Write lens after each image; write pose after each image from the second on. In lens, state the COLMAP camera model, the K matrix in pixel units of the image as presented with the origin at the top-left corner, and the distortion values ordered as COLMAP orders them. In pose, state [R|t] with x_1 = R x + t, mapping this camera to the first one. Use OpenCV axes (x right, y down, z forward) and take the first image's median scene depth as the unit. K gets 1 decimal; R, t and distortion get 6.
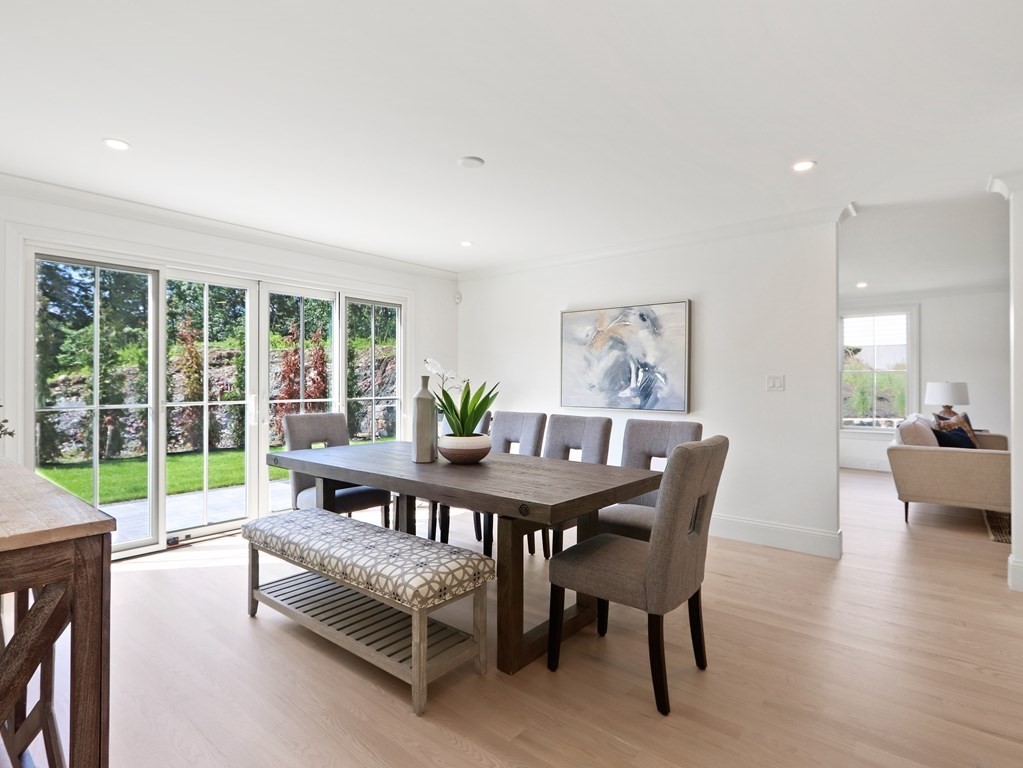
lens RADIAL K [[542.0, 0, 506.9], [0, 542.0, 389.3], [0, 0, 1]] dist [-0.000588, -0.001111]
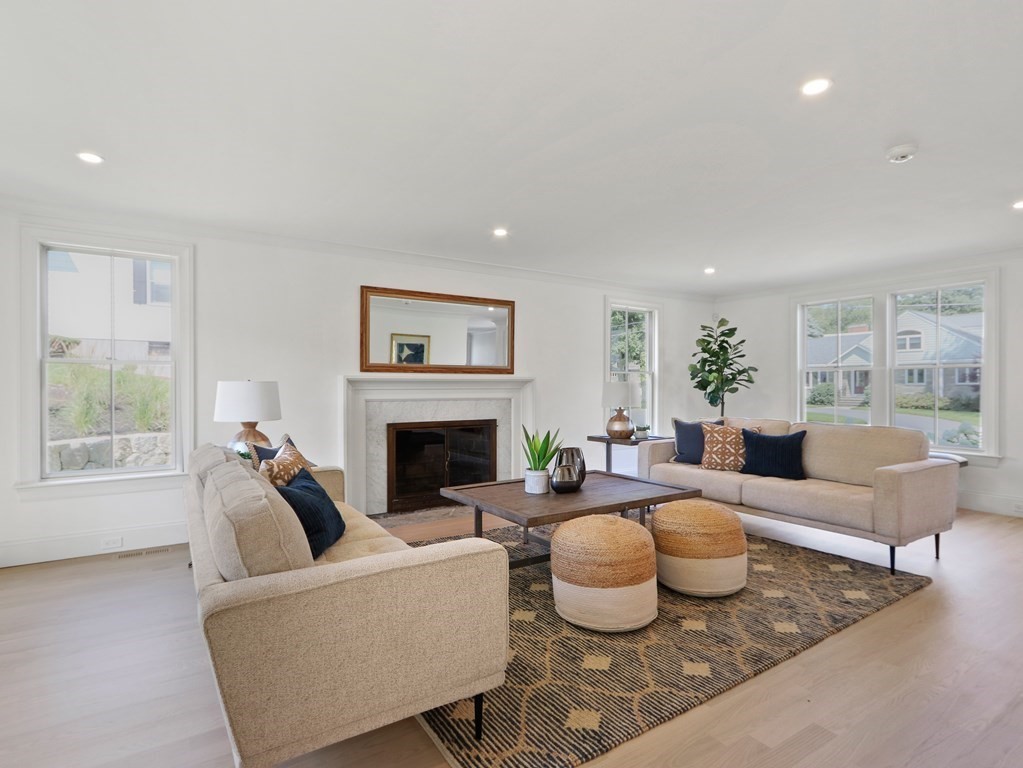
lens RADIAL K [[542.0, 0, 506.9], [0, 542.0, 389.3], [0, 0, 1]] dist [-0.000588, -0.001111]
pose [[0.308959, -0.015119, 0.950955, 0.319410], [0.018974, 0.999773, 0.009731, -0.004896], [-0.950886, 0.015037, 0.309175, 0.513570]]
